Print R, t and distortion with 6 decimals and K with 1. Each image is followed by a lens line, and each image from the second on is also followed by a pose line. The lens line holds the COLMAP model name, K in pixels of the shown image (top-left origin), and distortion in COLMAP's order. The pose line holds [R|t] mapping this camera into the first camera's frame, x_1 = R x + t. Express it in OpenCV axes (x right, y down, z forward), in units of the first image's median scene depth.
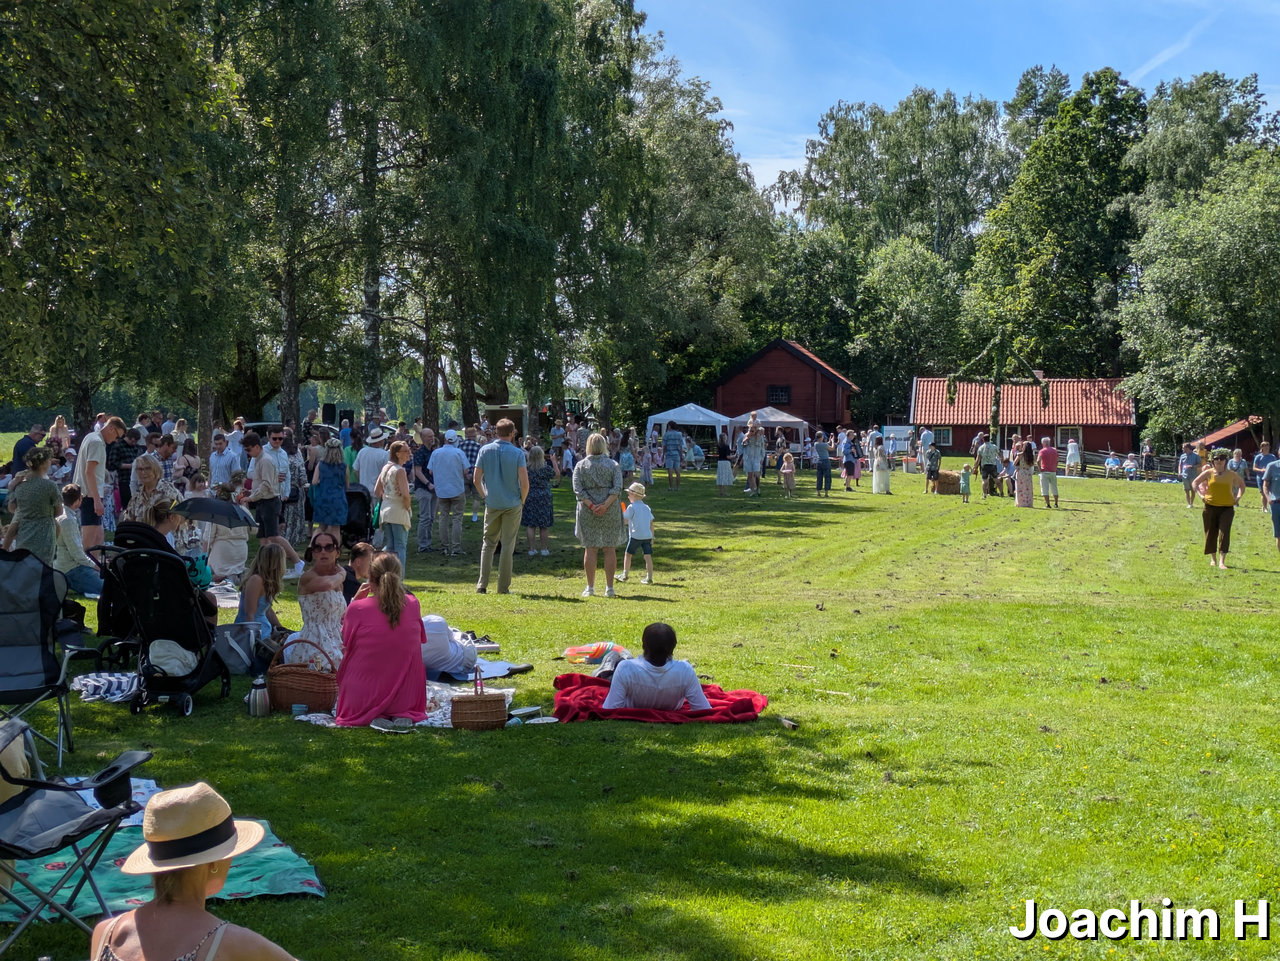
lens RADIAL K [[2063.8, 0, 640.0], [0, 2063.8, 481.2], [0, 0, 1]] dist [-0.052196, 0.000000]
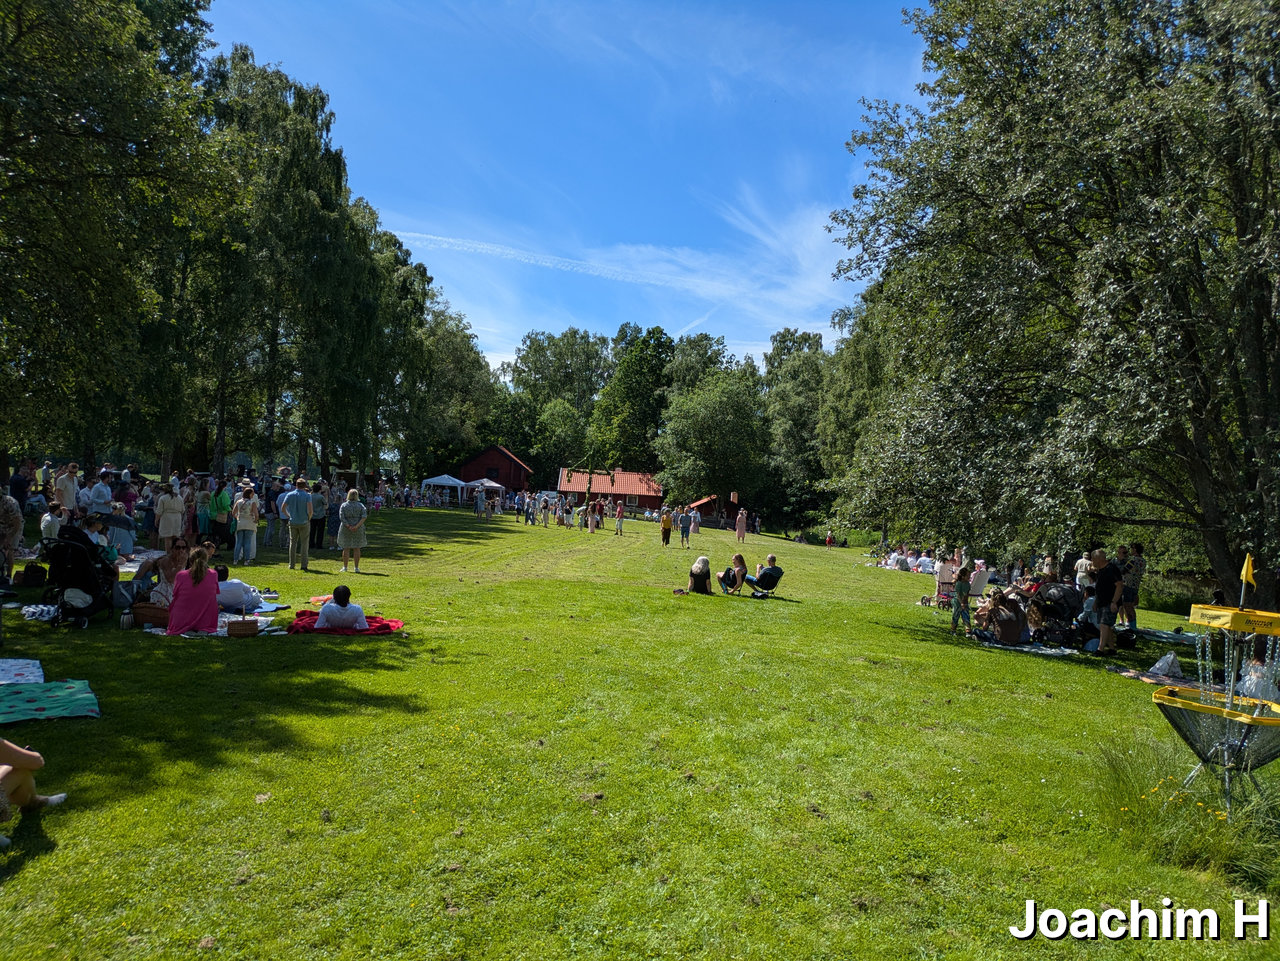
lens RADIAL K [[955.7, 0, 640.8], [0, 955.7, 480.9], [0, 0, 1]] dist [-0.039208, -0.018042]
pose [[0.950280, 0.053716, 0.306730, -0.078694], [-0.040071, 0.997914, -0.050615, 0.007157], [-0.308809, 0.035808, 0.950450, 0.075301]]
